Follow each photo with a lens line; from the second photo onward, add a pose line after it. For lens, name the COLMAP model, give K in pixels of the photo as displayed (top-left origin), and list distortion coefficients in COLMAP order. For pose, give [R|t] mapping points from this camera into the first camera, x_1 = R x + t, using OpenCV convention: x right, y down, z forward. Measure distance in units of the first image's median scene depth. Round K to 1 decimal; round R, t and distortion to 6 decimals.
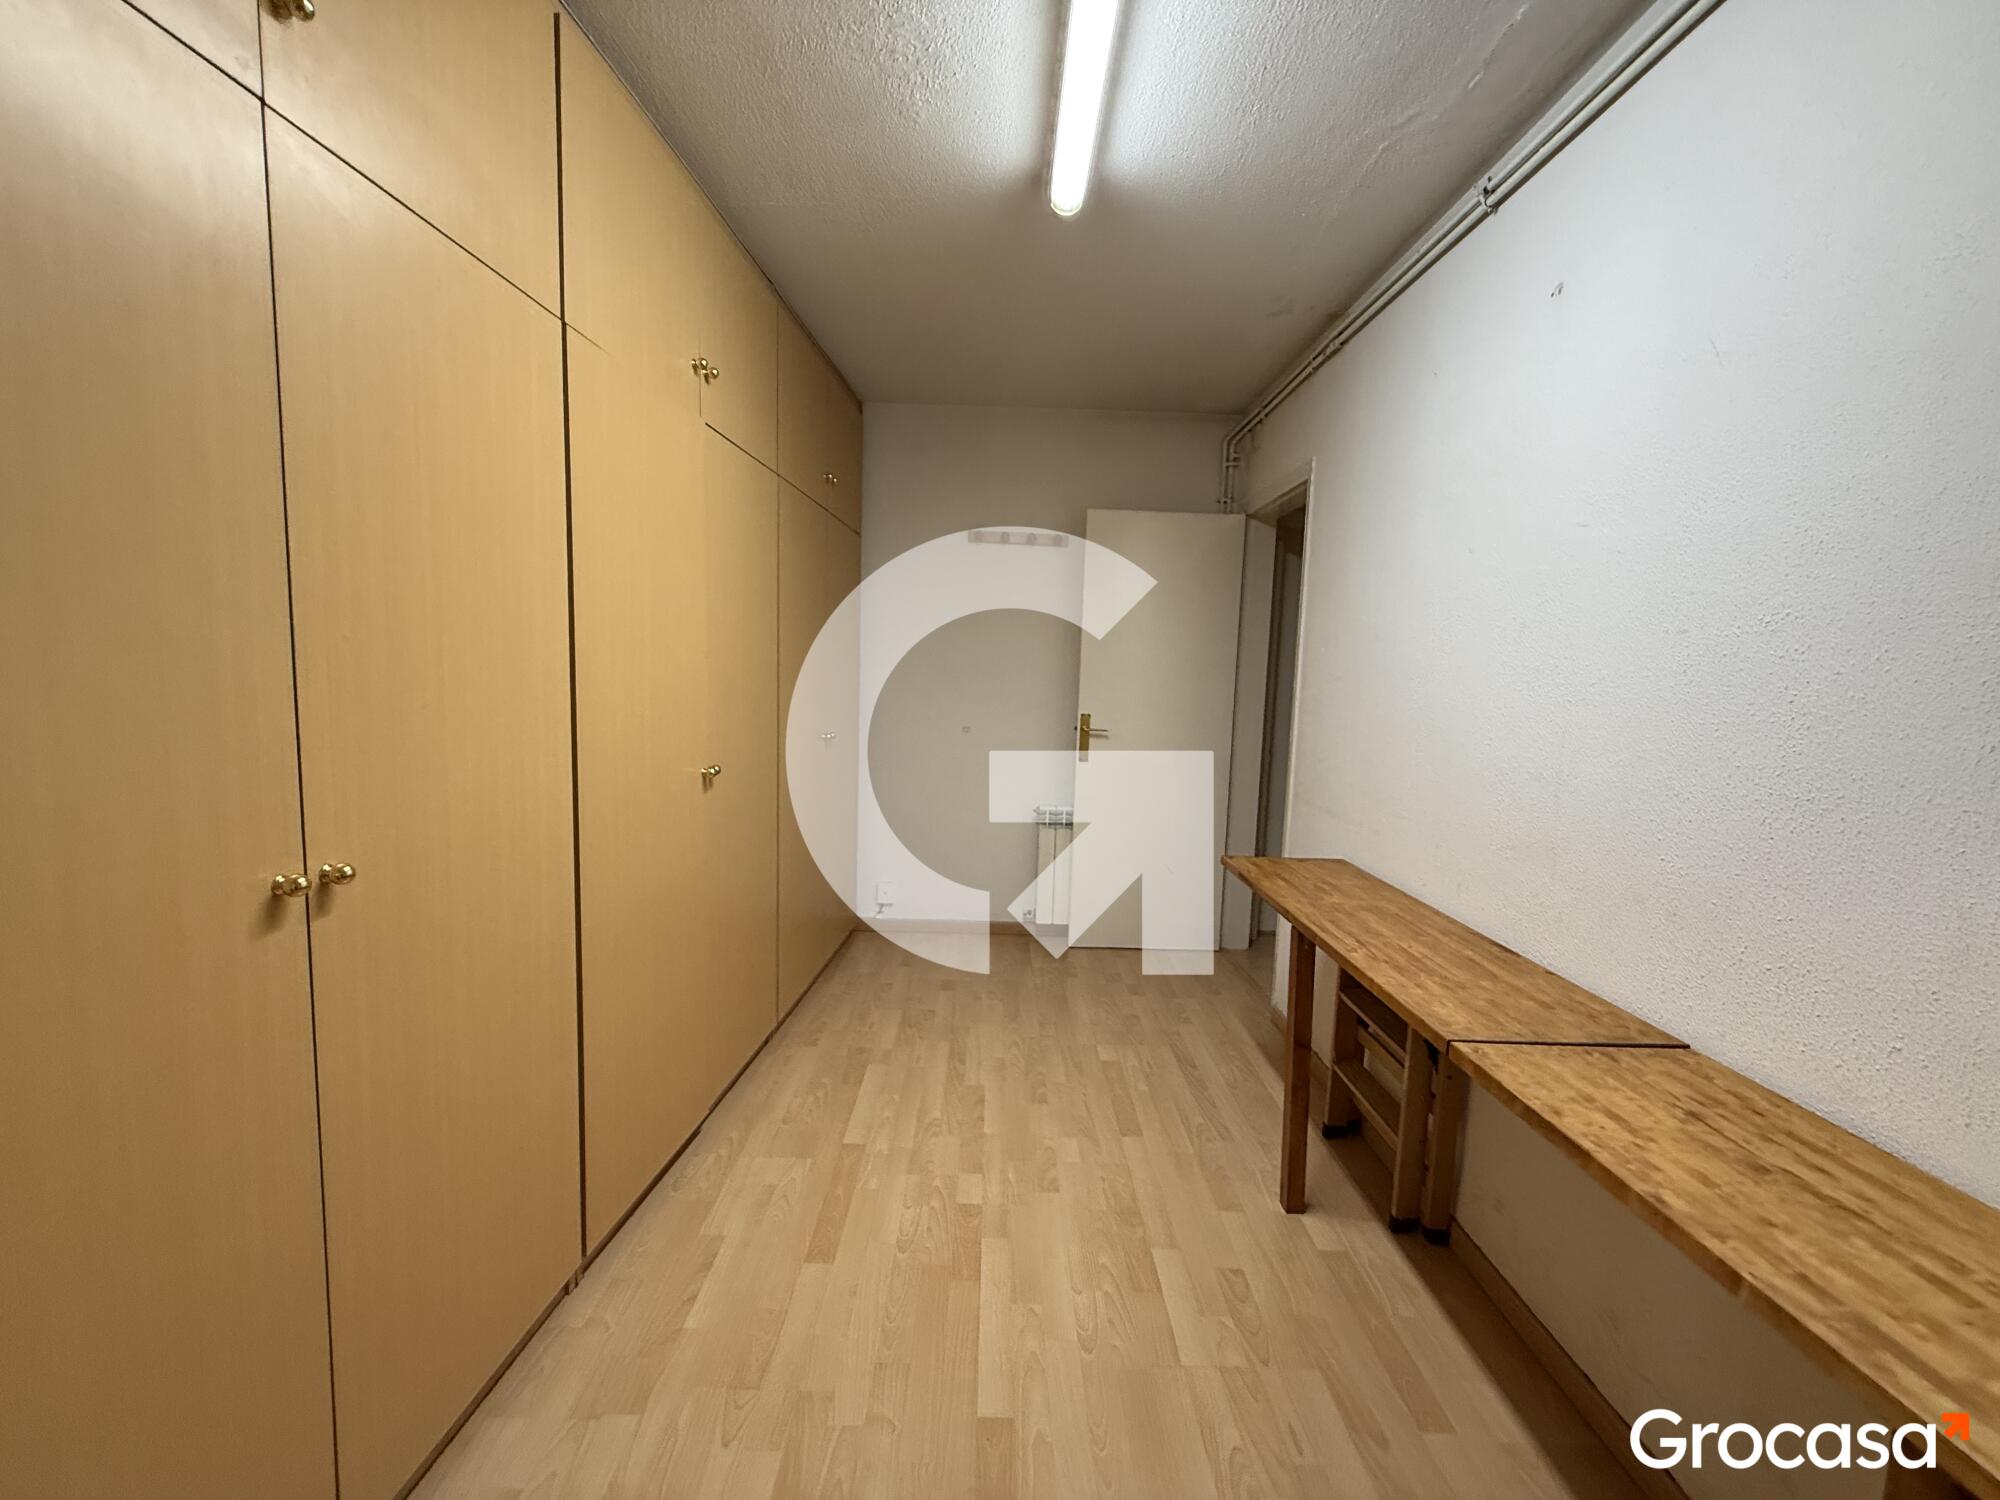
lens RADIAL K [[795.8, 0, 997.9], [0, 795.8, 748.6], [0, 0, 1]] dist [0.000296, -0.000042]
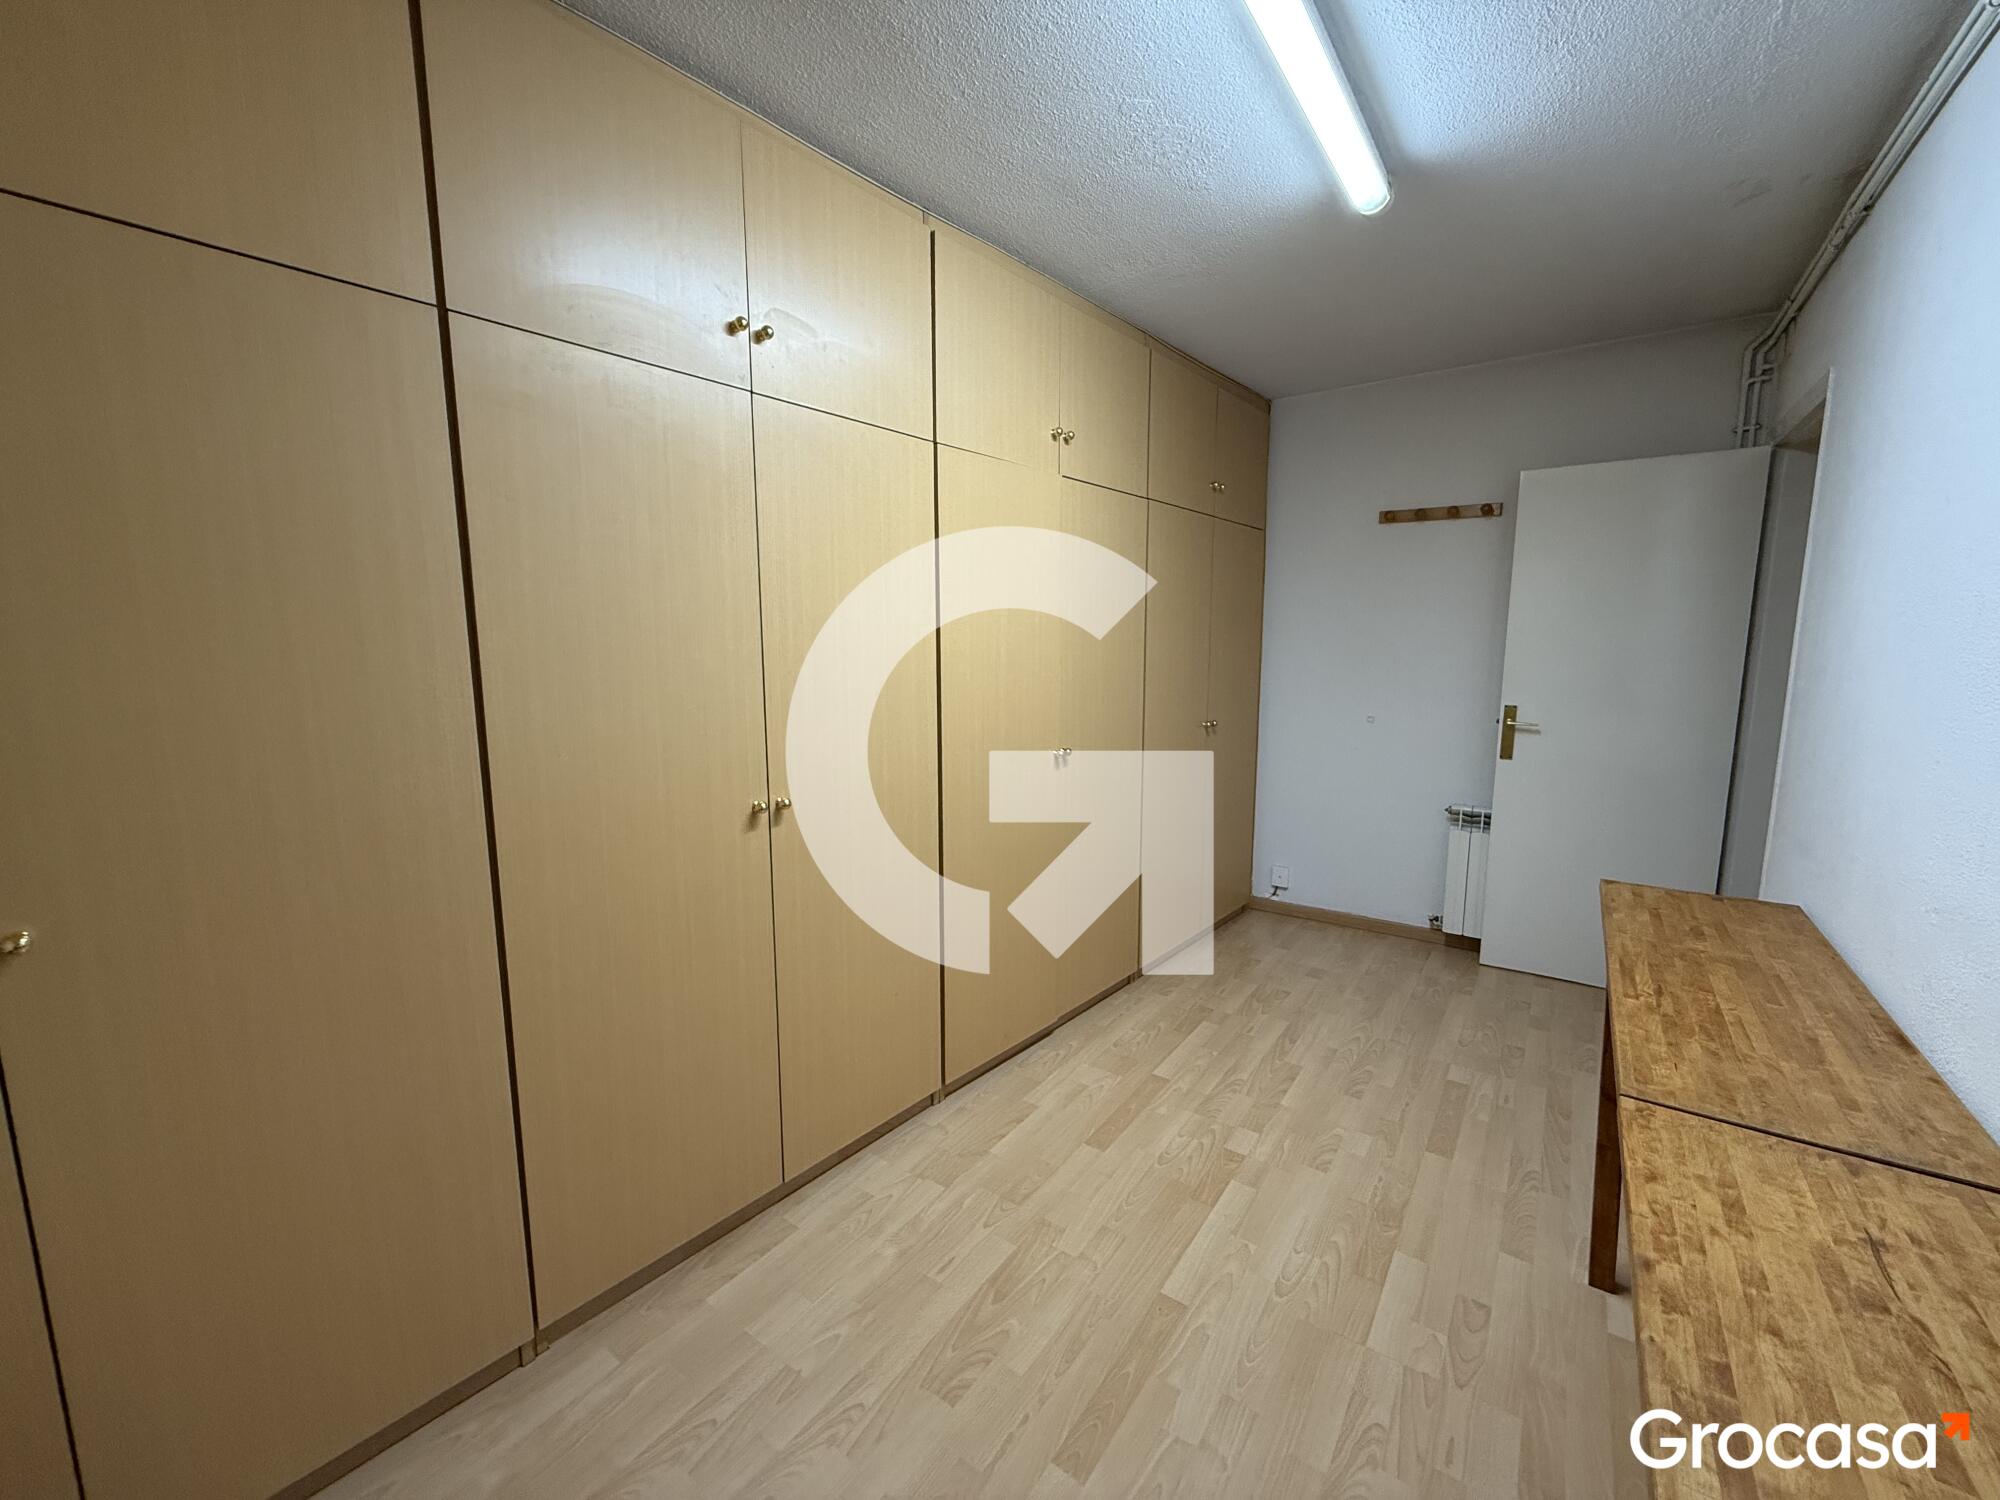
lens RADIAL K [[795.8, 0, 999.3], [0, 795.8, 747.3], [0, 0, 1]] dist [0.000296, -0.000042]
pose [[0.810018, 0.043627, -0.584780, 0.346227], [-0.027816, 0.998965, 0.035996, -0.027184], [0.585745, -0.012891, 0.810393, -0.097078]]
